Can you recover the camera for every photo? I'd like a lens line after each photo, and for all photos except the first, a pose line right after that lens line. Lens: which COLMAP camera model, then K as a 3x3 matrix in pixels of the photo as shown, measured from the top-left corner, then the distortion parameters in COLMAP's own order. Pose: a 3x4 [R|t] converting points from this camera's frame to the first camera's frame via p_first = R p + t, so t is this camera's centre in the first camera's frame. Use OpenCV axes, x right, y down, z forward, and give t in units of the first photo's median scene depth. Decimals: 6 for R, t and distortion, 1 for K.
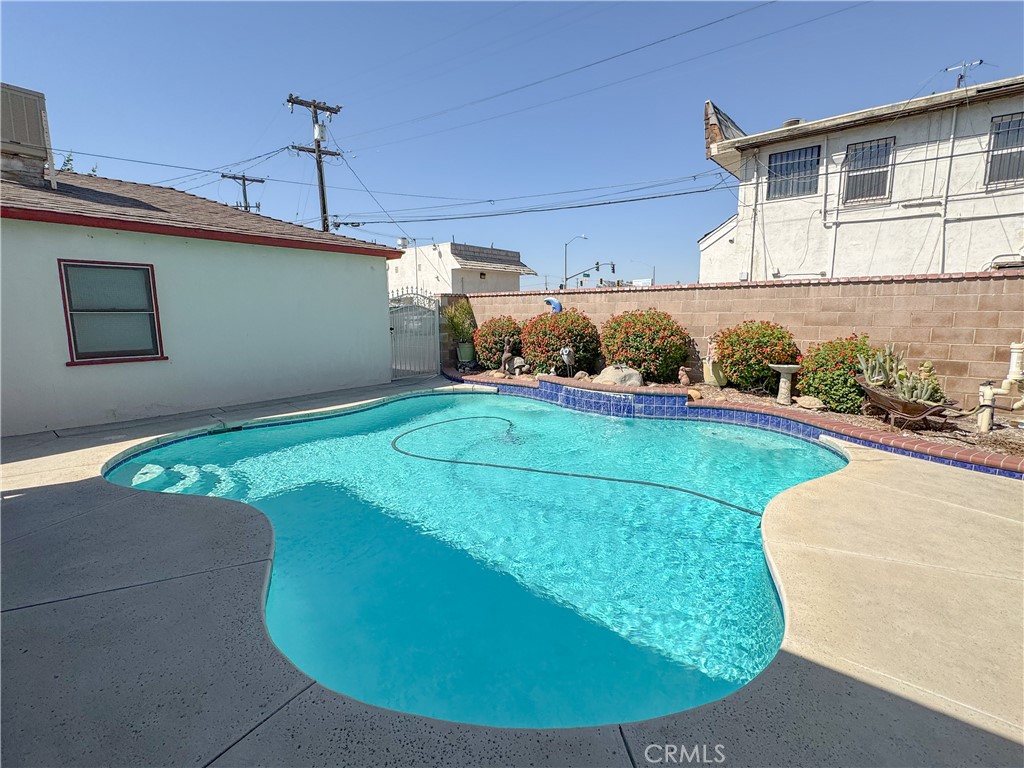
lens RADIAL K [[483.3, 0, 508.3], [0, 483.3, 382.5], [0, 0, 1]] dist [-0.001242, 0.000074]
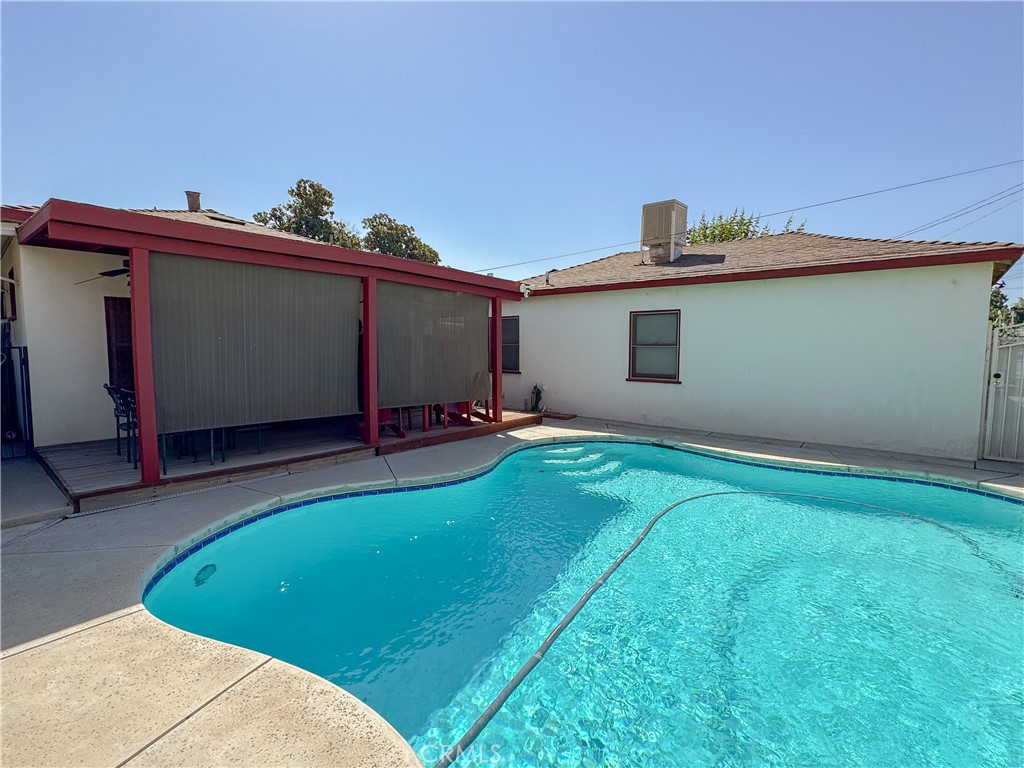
lens RADIAL K [[483.3, 0, 508.3], [0, 483.3, 382.5], [0, 0, 1]] dist [-0.001242, 0.000074]
pose [[-0.014963, 0.080672, -0.996628, 0.558212], [-0.149062, 0.985422, 0.082003, -0.090209], [0.988715, 0.149786, -0.002720, 0.583947]]
